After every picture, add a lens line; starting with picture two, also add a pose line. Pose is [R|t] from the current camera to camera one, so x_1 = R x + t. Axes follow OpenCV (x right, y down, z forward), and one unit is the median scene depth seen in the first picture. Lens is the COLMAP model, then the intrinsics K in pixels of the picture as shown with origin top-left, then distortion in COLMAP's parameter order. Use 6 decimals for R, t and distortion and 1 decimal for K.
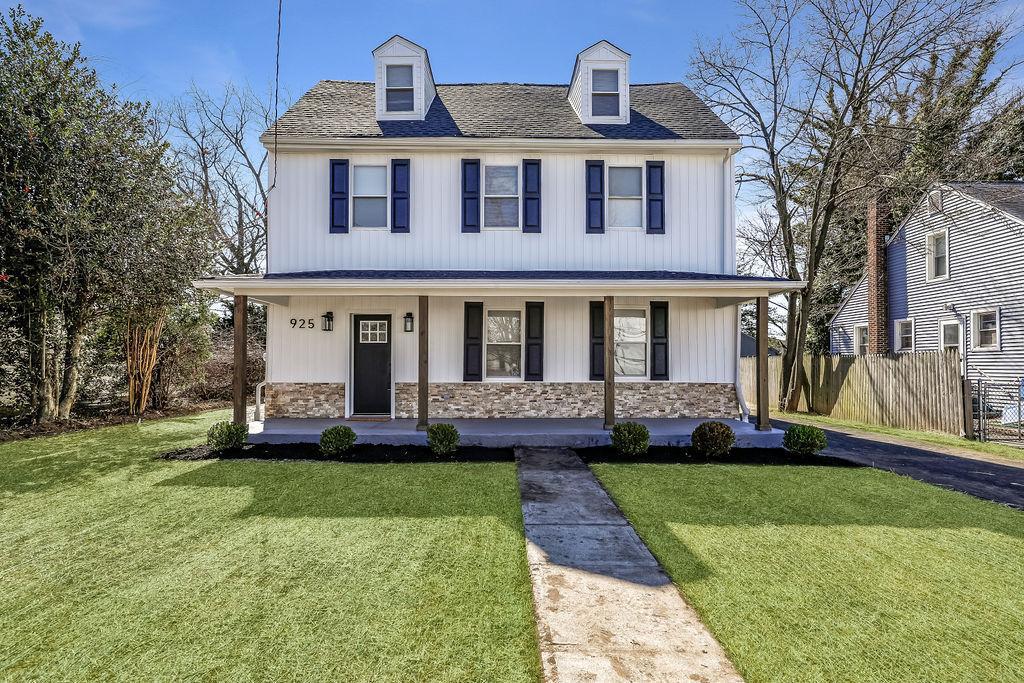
lens RADIAL K [[507.1, 0, 506.7], [0, 507.1, 365.9], [0, 0, 1]] dist [-0.014633, -0.000431]
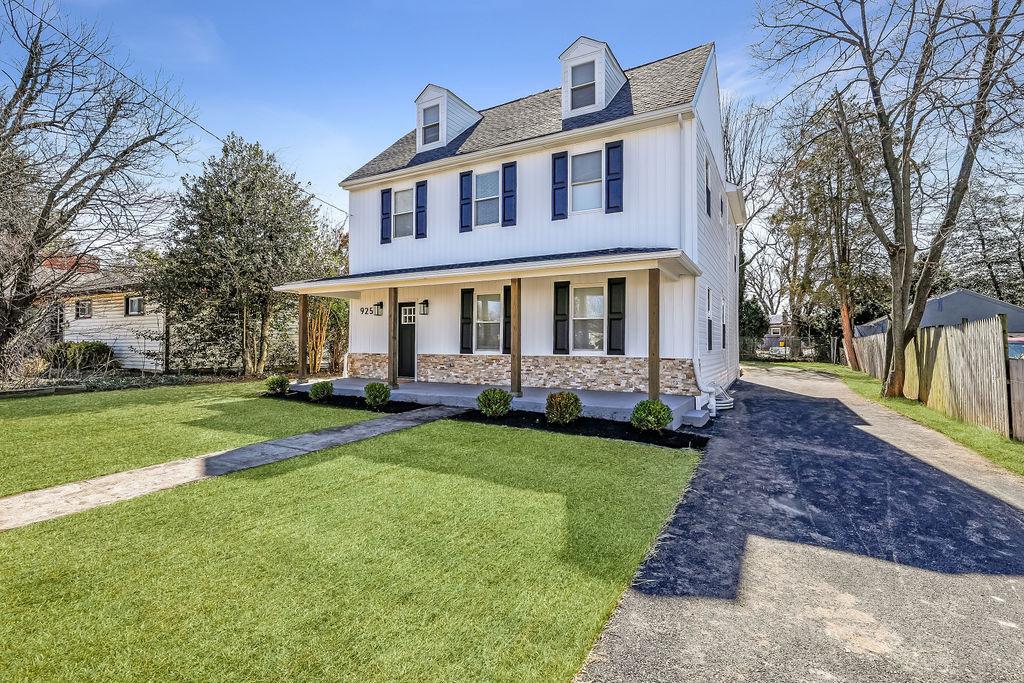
lens RADIAL K [[489.2, 0, 509.9], [0, 489.2, 339.7], [0, 0, 1]] dist [-0.028443, -0.000239]
pose [[0.863210, -0.002828, -0.504836, 0.614461], [0.004417, 0.999988, 0.001950, -0.004939], [0.504825, -0.003913, 0.863213, 0.036313]]
